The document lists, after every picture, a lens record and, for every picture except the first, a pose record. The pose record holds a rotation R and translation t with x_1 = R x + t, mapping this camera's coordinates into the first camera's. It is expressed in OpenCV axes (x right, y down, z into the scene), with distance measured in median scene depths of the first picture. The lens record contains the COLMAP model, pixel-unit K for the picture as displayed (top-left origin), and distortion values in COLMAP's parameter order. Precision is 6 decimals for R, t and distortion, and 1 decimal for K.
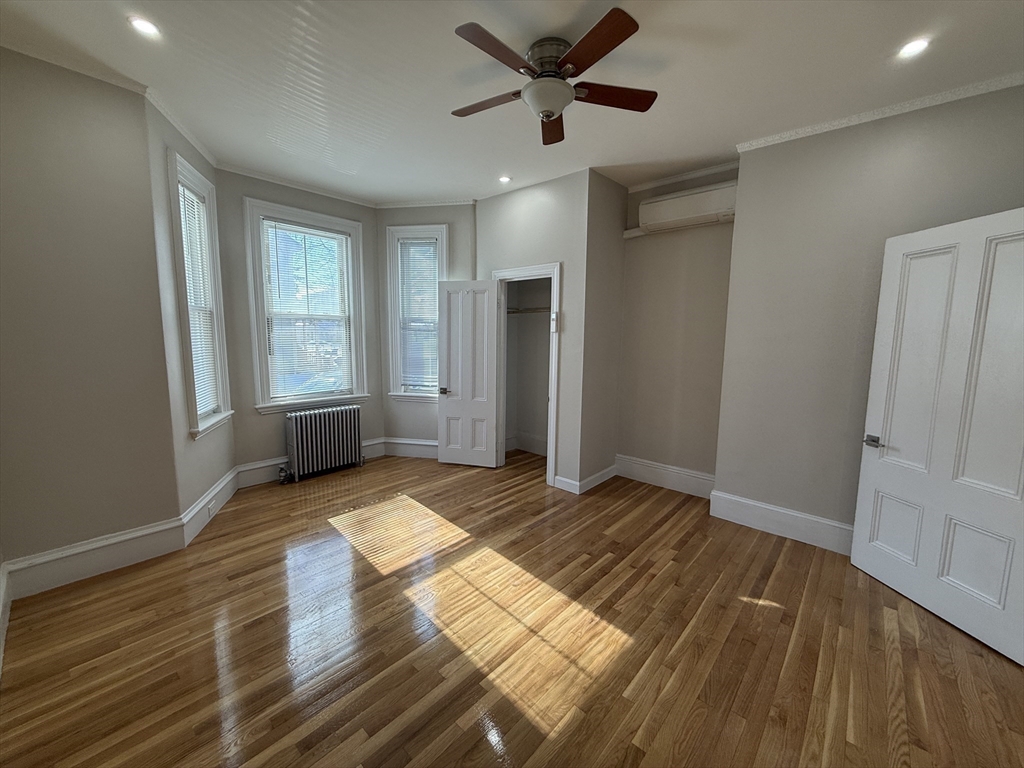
lens RADIAL K [[400.0, 0, 508.3], [0, 400.0, 389.9], [0, 0, 1]] dist [-0.001128, -0.000227]
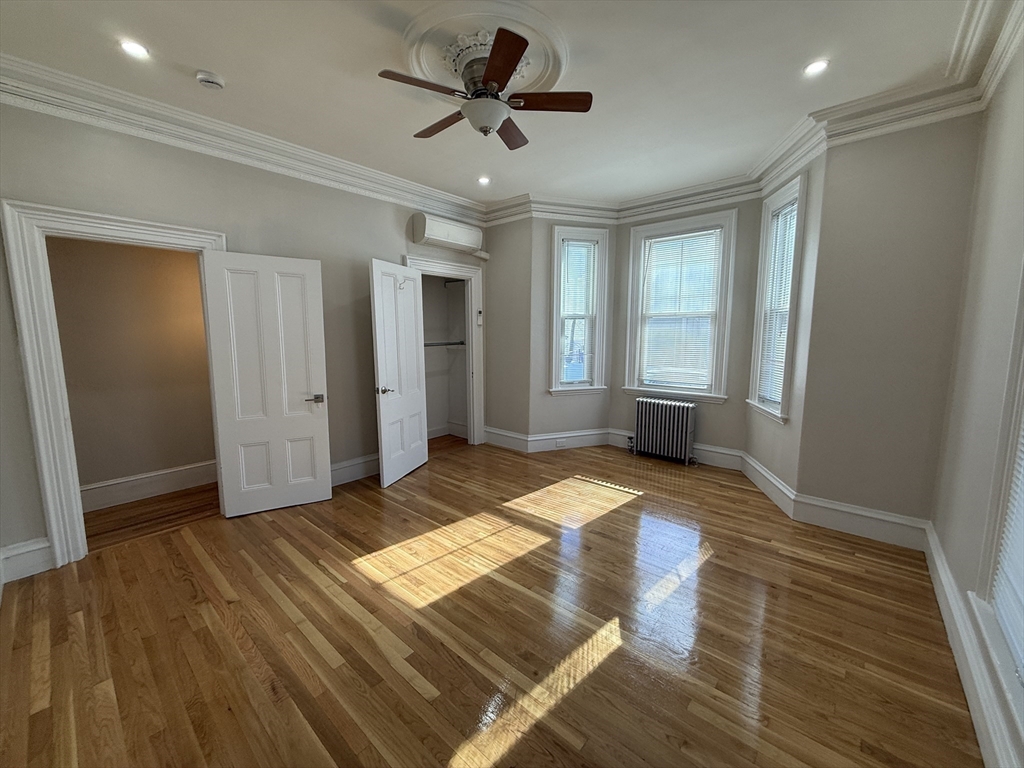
lens RADIAL K [[409.3, 0, 509.5], [0, 409.3, 379.9], [0, 0, 1]] dist [-0.001176, -0.000001]
pose [[0.033022, 0.103027, -0.994130, 0.668986], [-0.134772, 0.986047, 0.097713, -0.061766], [0.990326, 0.130755, 0.046446, 0.563937]]
